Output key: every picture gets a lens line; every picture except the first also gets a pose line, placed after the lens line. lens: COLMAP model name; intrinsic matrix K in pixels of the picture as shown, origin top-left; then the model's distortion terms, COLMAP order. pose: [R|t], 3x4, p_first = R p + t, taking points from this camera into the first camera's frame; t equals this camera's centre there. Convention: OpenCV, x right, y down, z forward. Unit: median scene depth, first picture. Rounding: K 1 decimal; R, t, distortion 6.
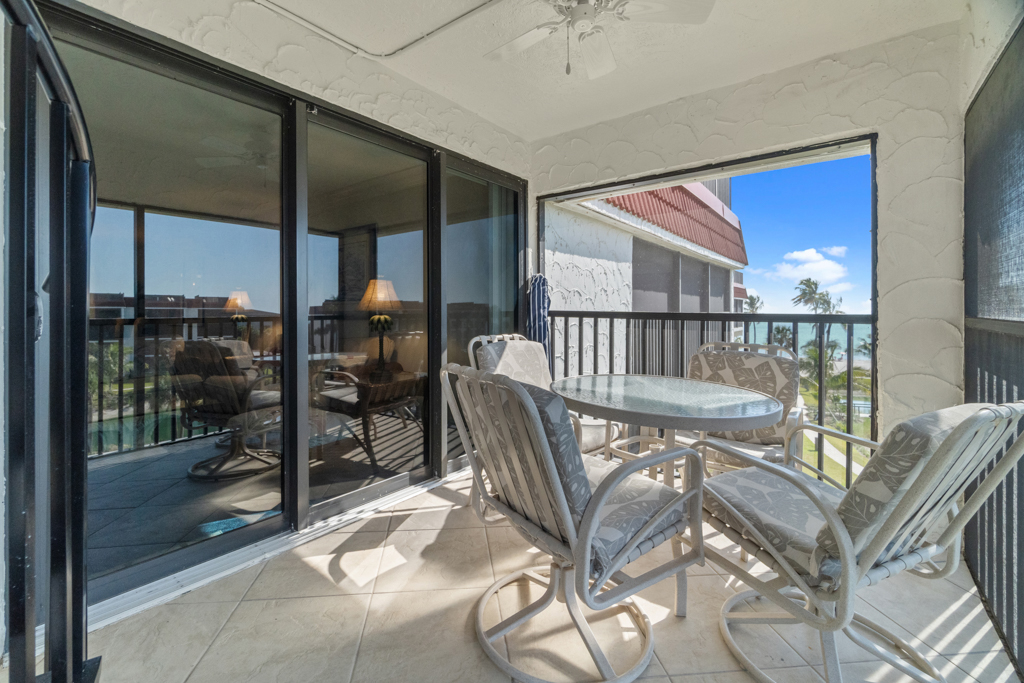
lens RADIAL K [[455.6, 0, 485.8], [0, 455.6, 312.4], [0, 0, 1]] dist [-0.007813, 0.003148]
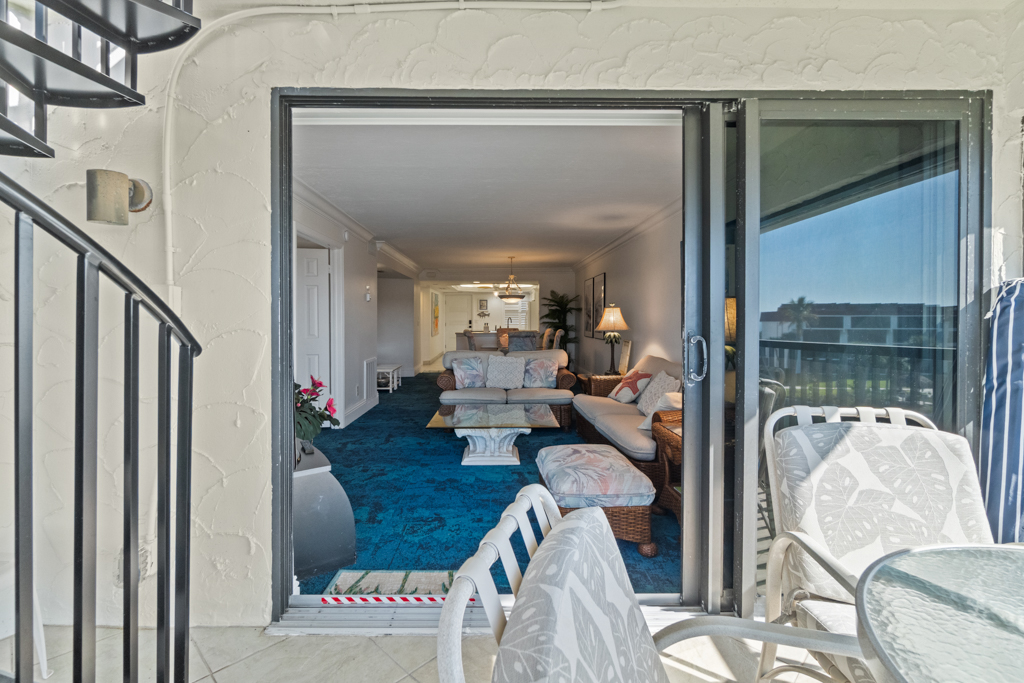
lens RADIAL K [[458.1, 0, 498.7], [0, 458.1, 327.4], [0, 0, 1]] dist [0.001269, 0.000516]
pose [[0.638706, 0.003511, -0.769443, 0.156104], [-0.001324, 0.999993, 0.003464, -0.038091], [0.769450, -0.001194, 0.638706, 0.311687]]
